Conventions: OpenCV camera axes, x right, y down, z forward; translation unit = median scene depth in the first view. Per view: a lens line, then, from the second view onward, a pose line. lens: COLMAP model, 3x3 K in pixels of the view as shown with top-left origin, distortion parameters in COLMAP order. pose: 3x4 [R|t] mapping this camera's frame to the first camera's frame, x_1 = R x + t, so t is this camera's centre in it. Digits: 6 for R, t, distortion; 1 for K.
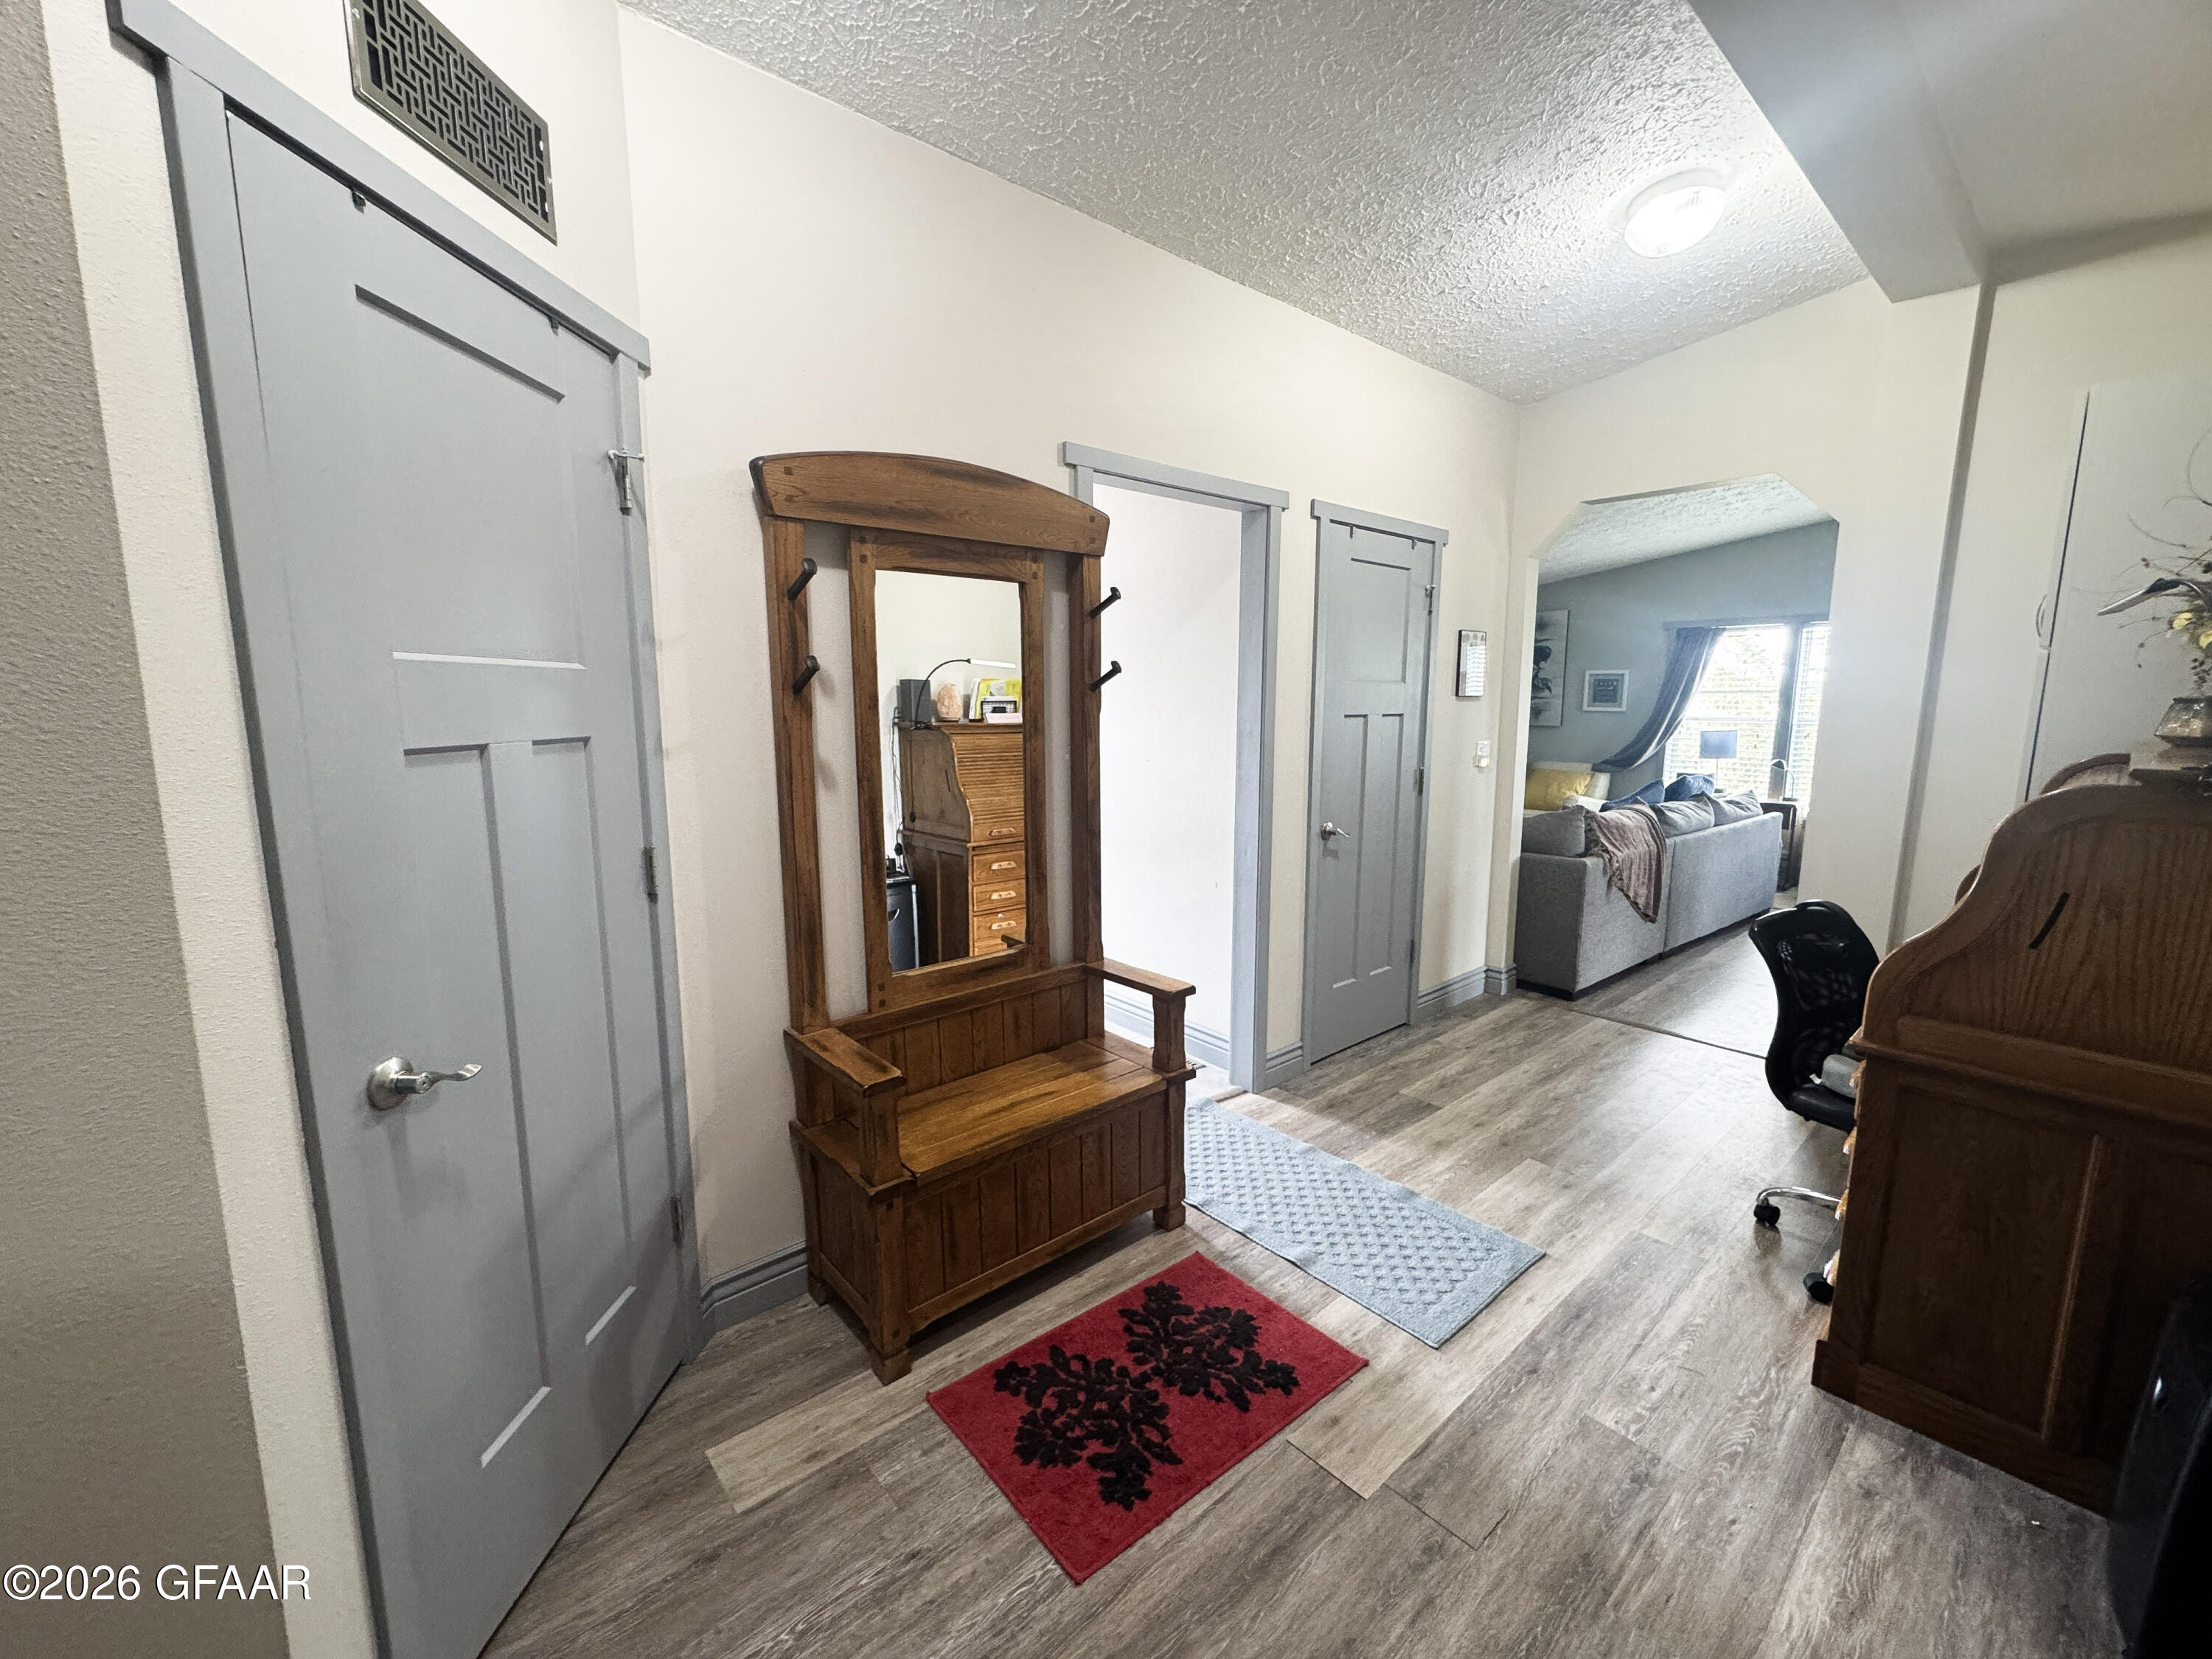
lens RADIAL K [[887.2, 0, 1097.6], [0, 887.2, 847.6], [0, 0, 1]] dist [-0.004665, 0.000176]
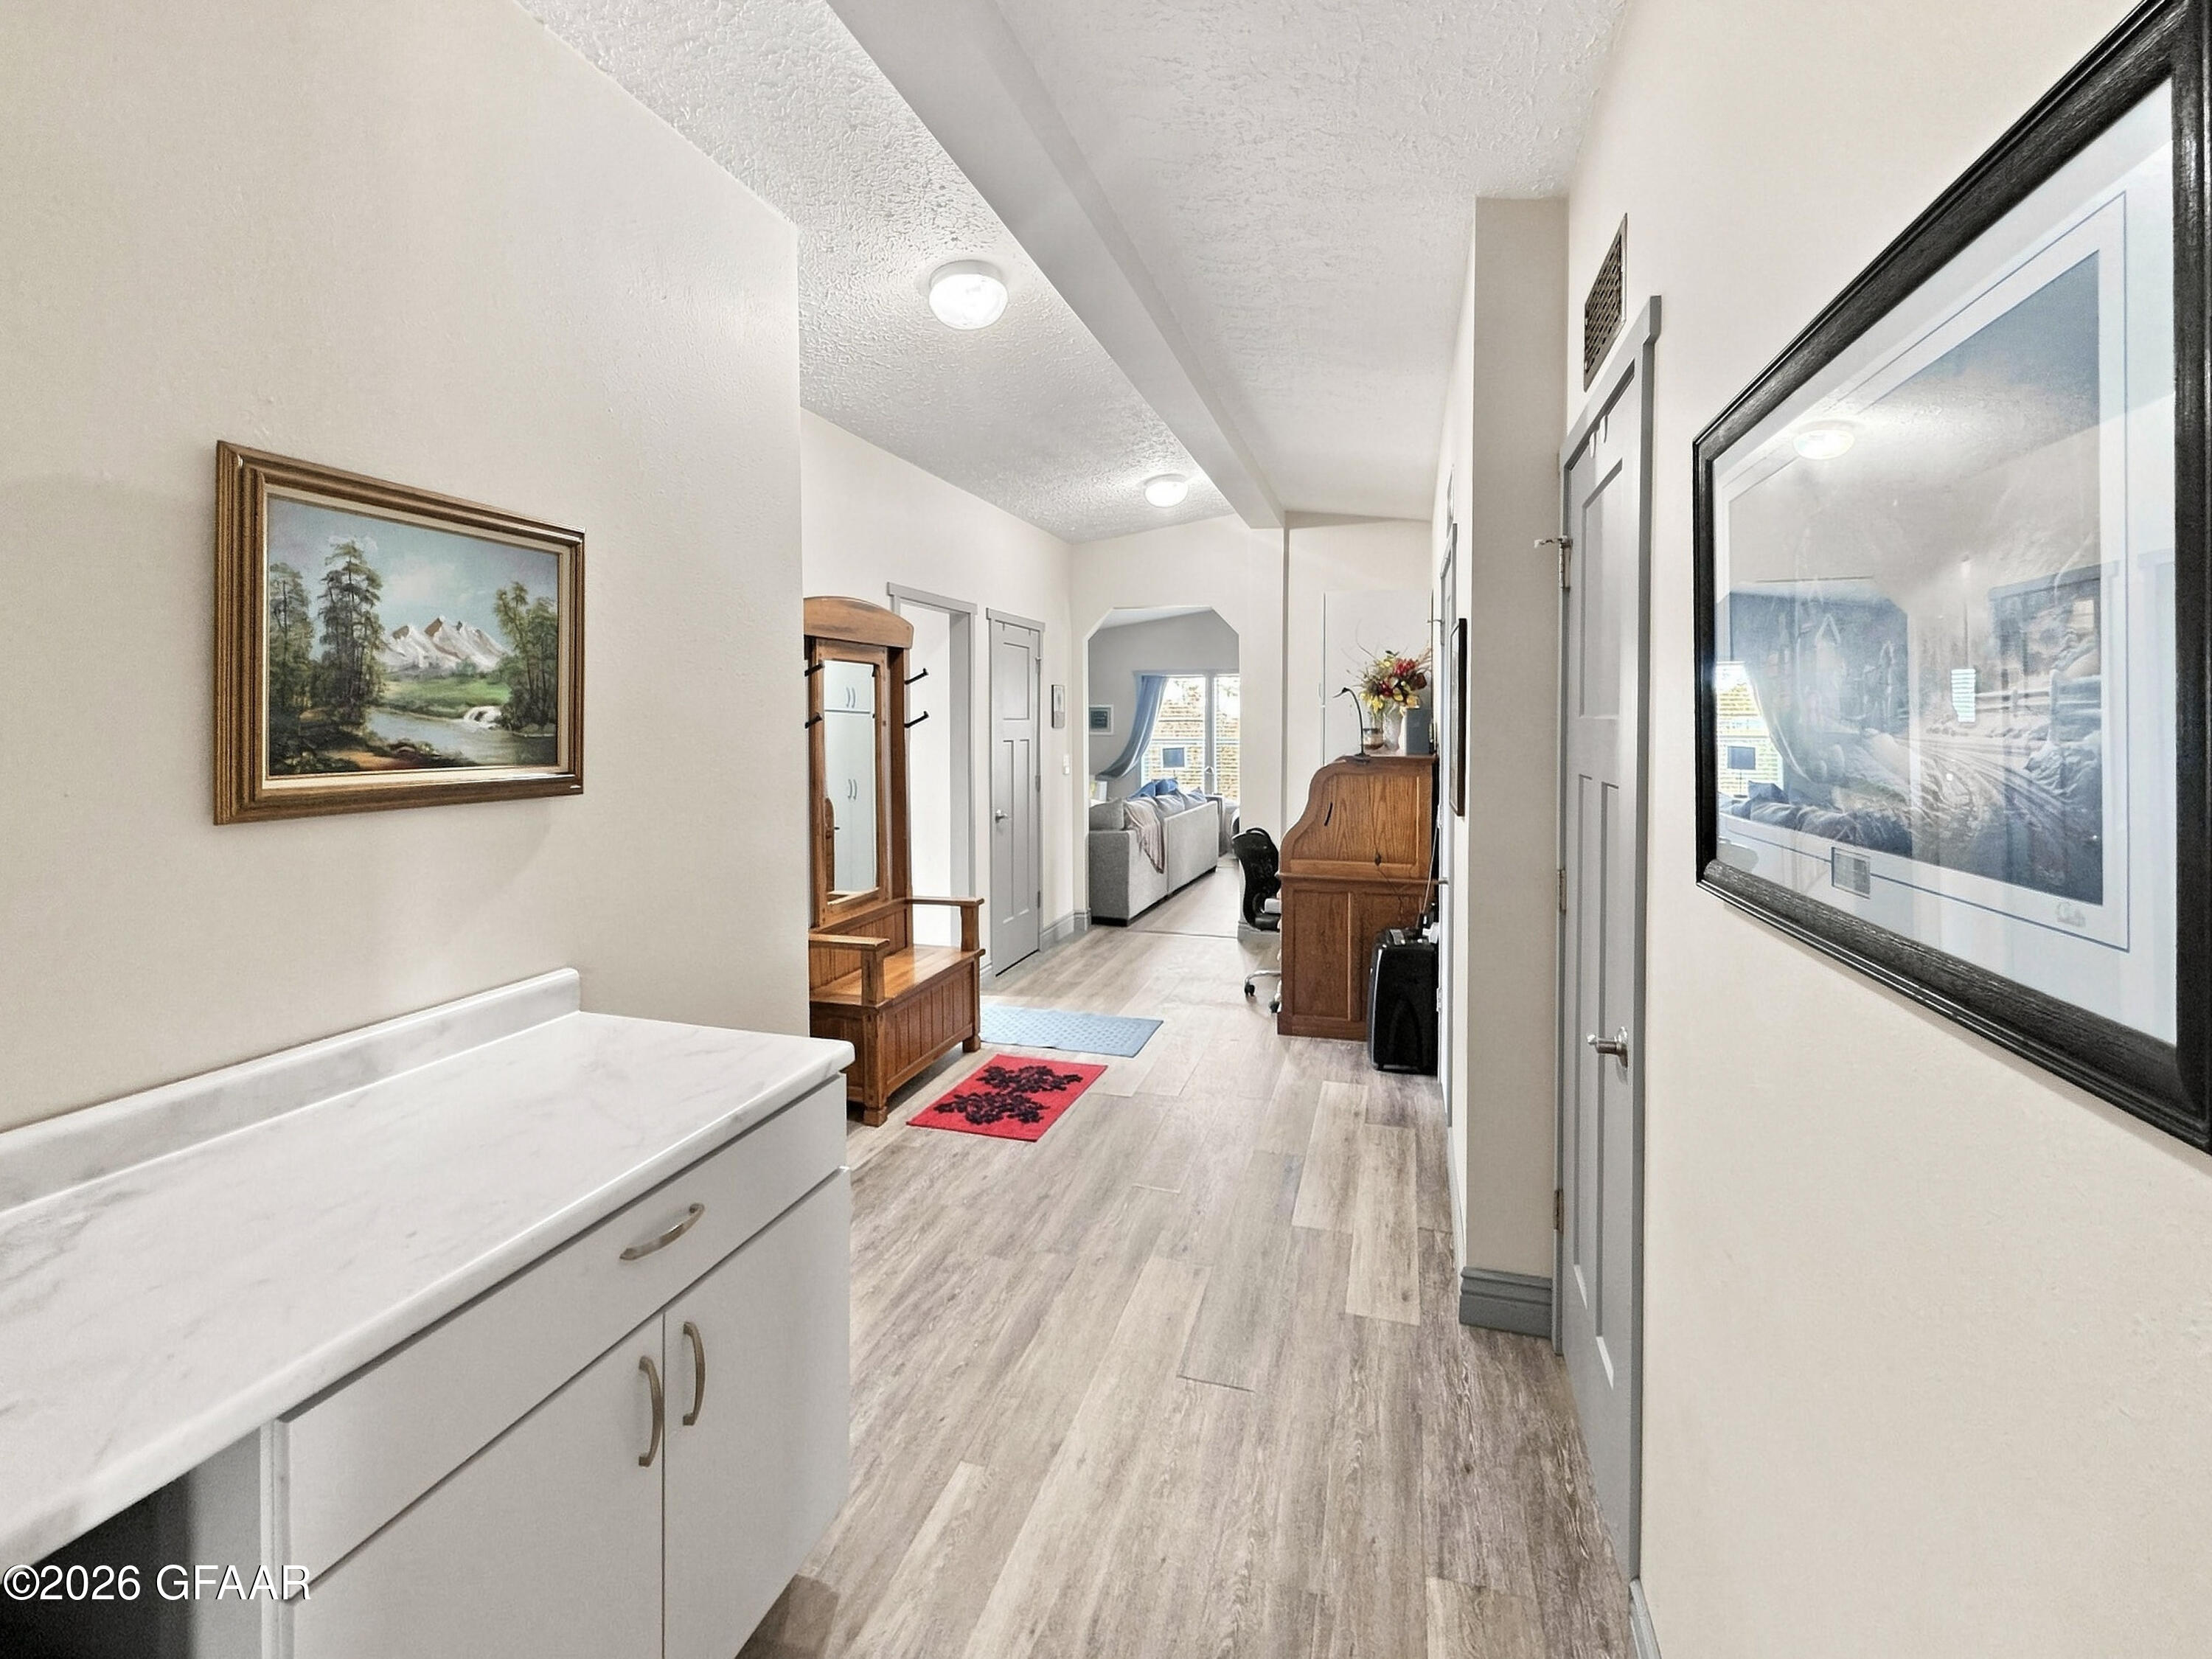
lens RADIAL K [[887.2, 0, 1112.3], [0, 887.2, 821.0], [0, 0, 1]] dist [-0.004665, 0.000176]
pose [[0.846804, -0.063211, 0.528136, -0.484274], [0.094258, 0.995032, -0.032039, 0.072637], [-0.523487, 0.076912, 0.848555, -0.503995]]
